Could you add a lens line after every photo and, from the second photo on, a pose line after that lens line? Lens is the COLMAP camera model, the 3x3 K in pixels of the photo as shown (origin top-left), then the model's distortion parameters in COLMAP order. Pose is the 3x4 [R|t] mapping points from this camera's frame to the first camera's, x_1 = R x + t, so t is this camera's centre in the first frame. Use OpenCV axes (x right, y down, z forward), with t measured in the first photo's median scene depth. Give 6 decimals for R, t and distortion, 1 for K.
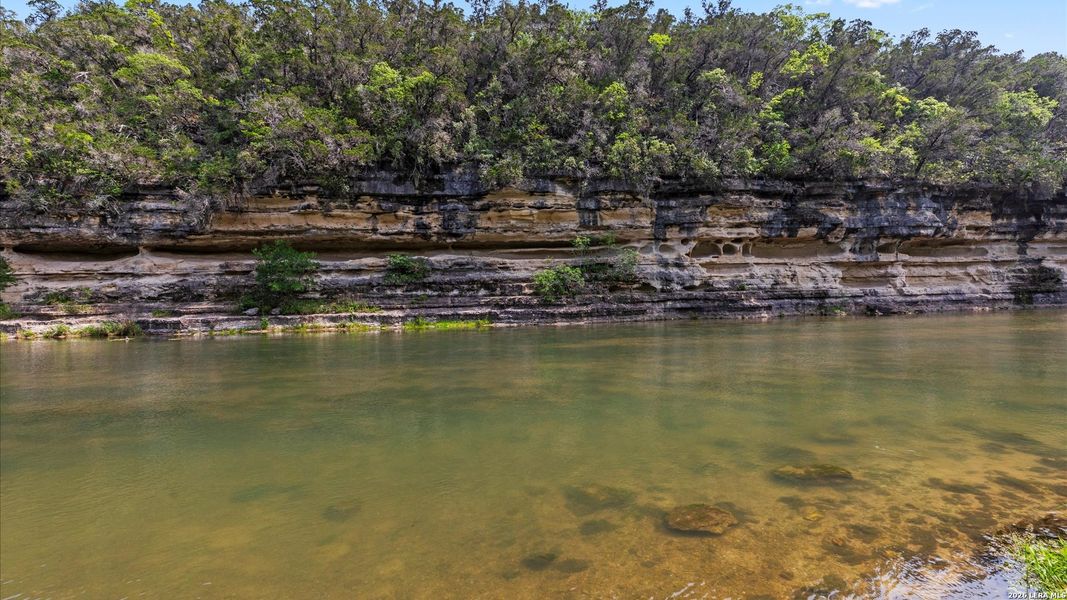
lens RADIAL K [[475.5, 0, 532.7], [0, 475.5, 297.5], [0, 0, 1]] dist [0.004730, -0.000831]
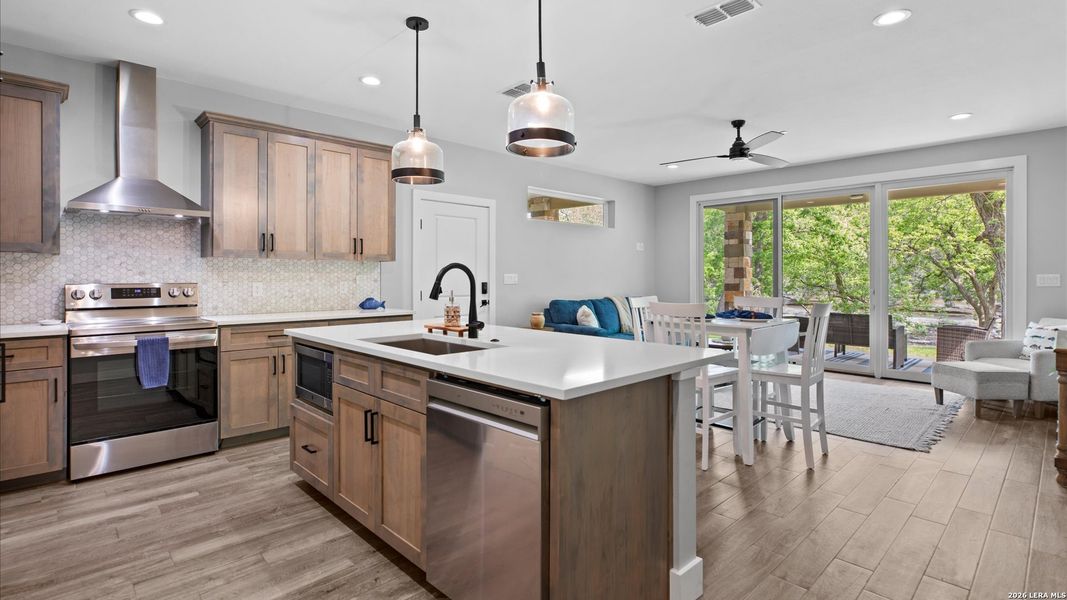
lens RADIAL K [[512.7, 0, 538.5], [0, 512.7, 276.1], [0, 0, 1]] dist [-0.002081, -0.001126]
pose [[0.440006, 0.019543, -0.897782, 1.533710], [-0.011114, 0.999805, 0.016317, -0.326325], [0.897926, 0.002799, 0.440138, -1.988942]]
